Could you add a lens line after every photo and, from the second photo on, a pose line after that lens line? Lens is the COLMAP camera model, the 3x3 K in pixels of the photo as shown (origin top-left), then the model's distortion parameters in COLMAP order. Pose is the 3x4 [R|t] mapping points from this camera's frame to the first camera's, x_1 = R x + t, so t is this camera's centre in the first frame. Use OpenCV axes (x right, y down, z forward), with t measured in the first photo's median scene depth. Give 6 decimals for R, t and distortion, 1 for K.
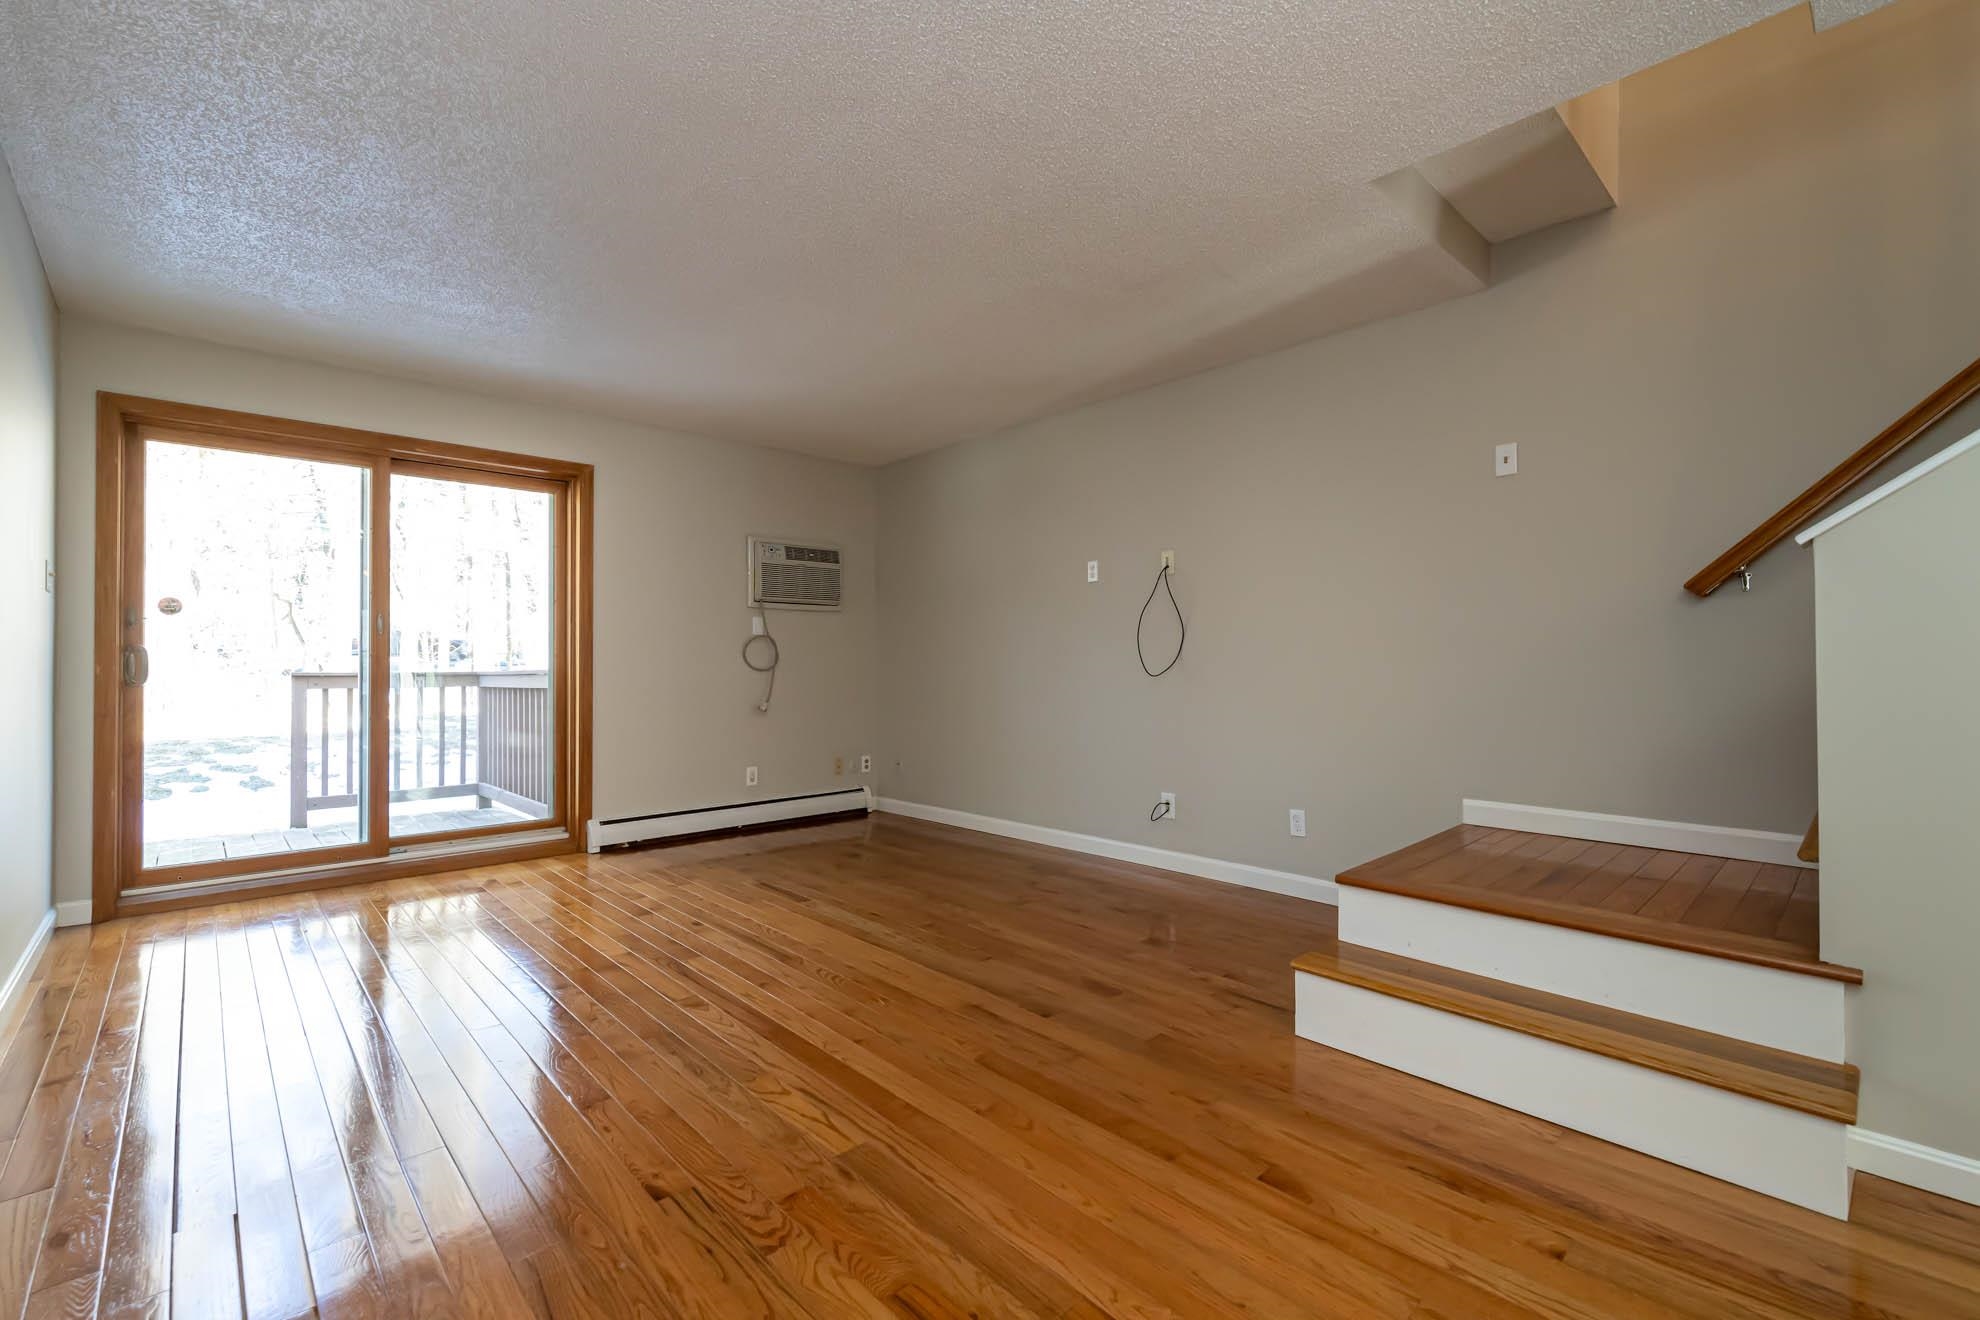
lens RADIAL K [[857.7, 0, 977.5], [0, 857.7, 642.5], [0, 0, 1]] dist [0.001025, -0.000141]
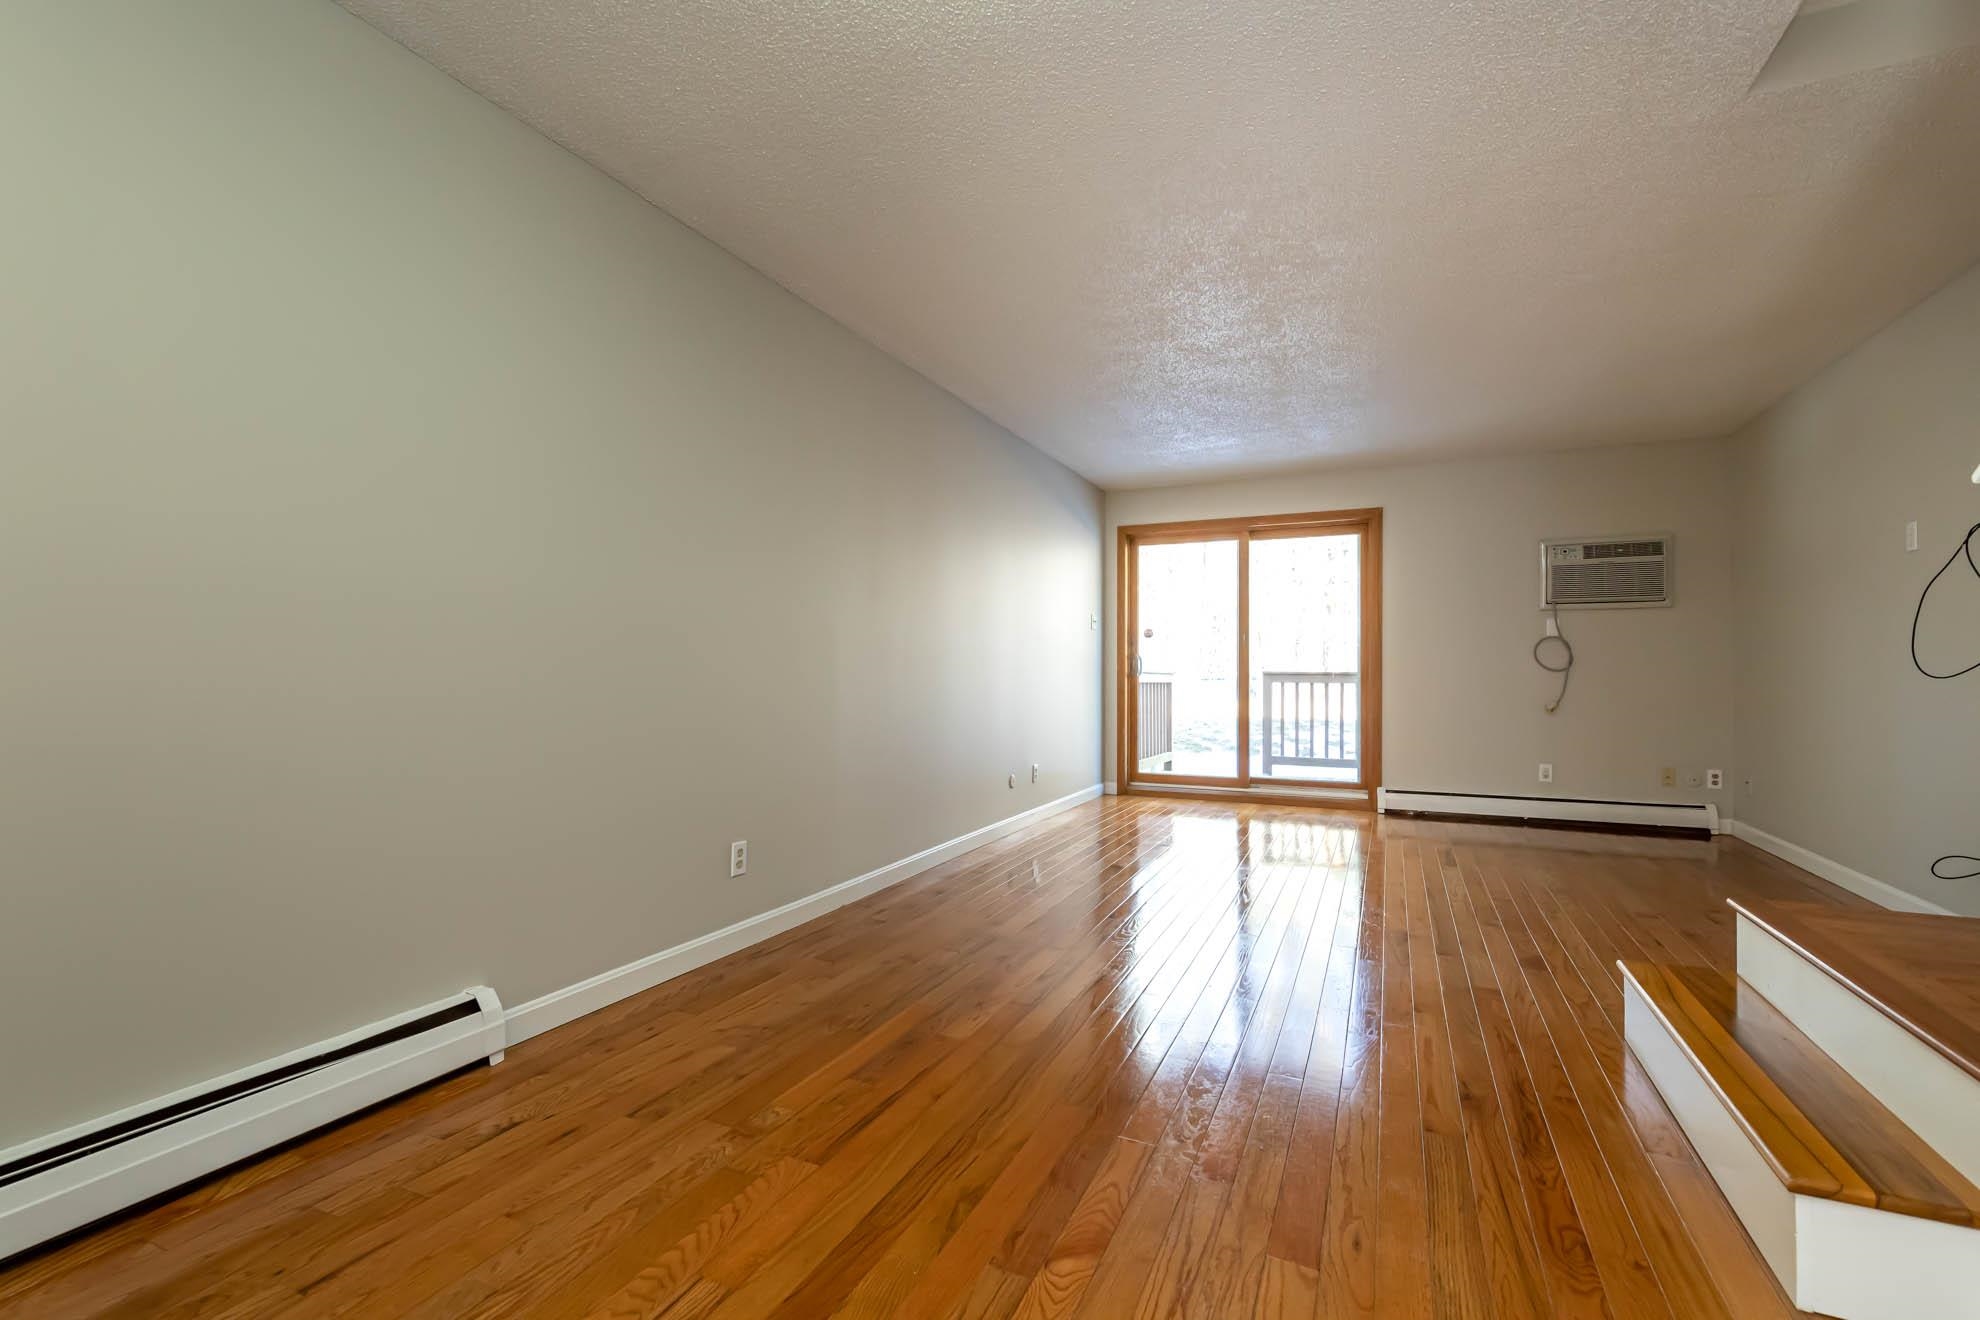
lens RADIAL K [[853.2, 0, 991.8], [0, 853.2, 667.7], [0, 0, 1]] dist [0.000593, 0.000140]
pose [[0.379790, -0.000284, -0.925072, 0.556734], [0.021077, 0.999743, 0.008346, 0.007782], [0.924832, -0.022668, 0.379699, -0.011919]]
